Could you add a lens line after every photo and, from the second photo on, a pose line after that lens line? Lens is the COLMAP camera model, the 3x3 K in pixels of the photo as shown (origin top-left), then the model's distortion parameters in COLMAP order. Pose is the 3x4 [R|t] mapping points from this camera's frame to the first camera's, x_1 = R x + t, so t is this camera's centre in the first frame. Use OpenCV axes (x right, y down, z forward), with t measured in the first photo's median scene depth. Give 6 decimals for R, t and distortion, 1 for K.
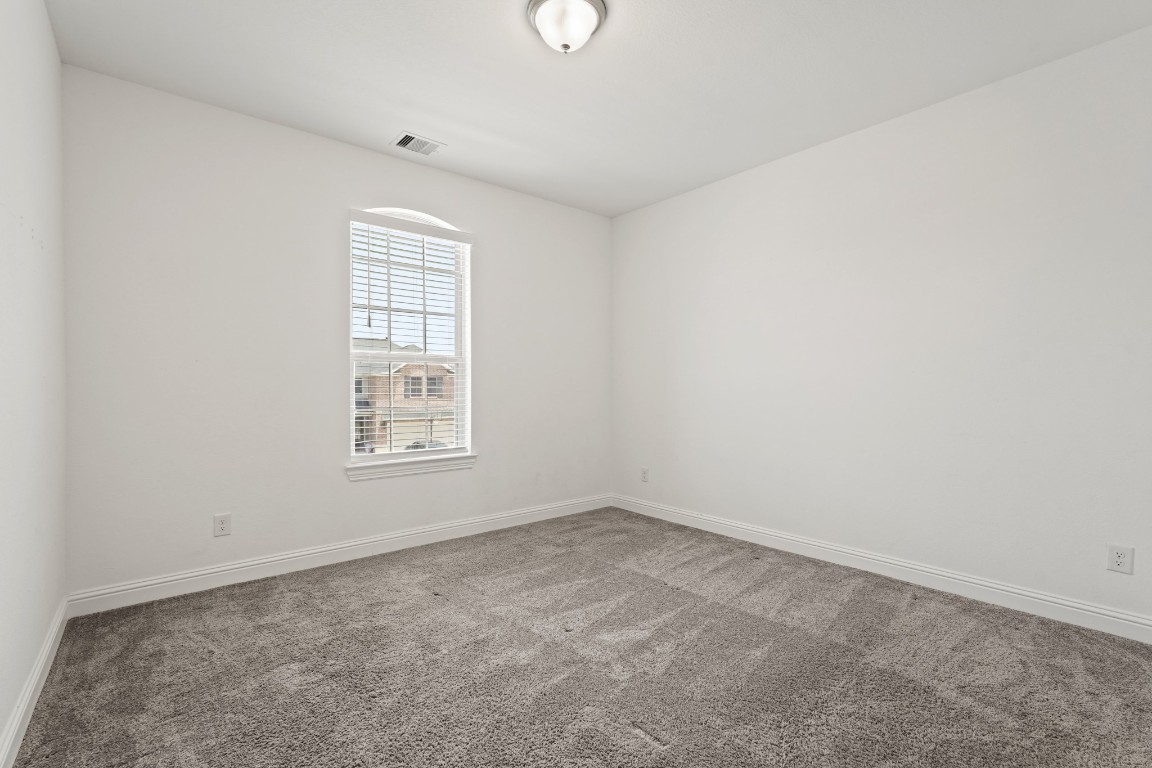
lens RADIAL K [[505.4, 0, 576.0], [0, 505.4, 384.0], [0, 0, 1]] dist [-0.022172, 0.009110]
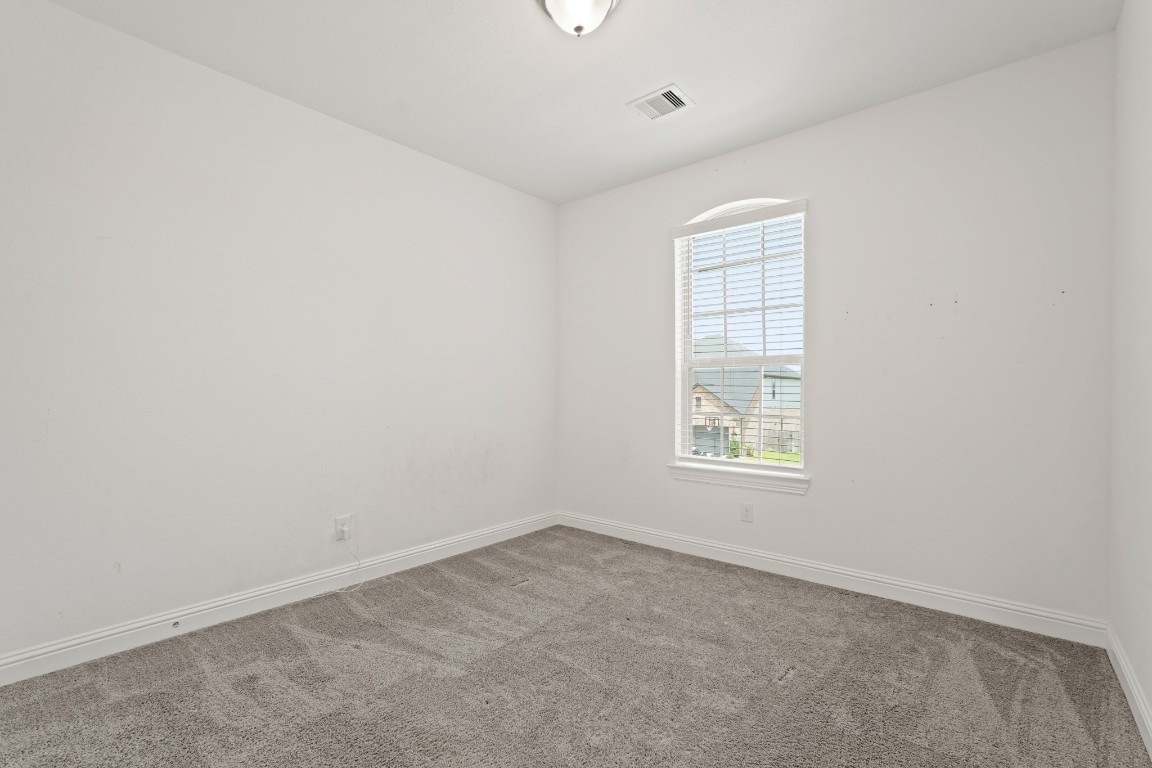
lens RADIAL K [[505.4, 0, 576.0], [0, 505.4, 384.0], [0, 0, 1]] dist [-0.022172, 0.009110]
pose [[0.169815, -0.004612, -0.985465, 0.534802], [0.005390, 0.999978, -0.003752, -0.007978], [0.985461, -0.004674, 0.169836, 0.549802]]
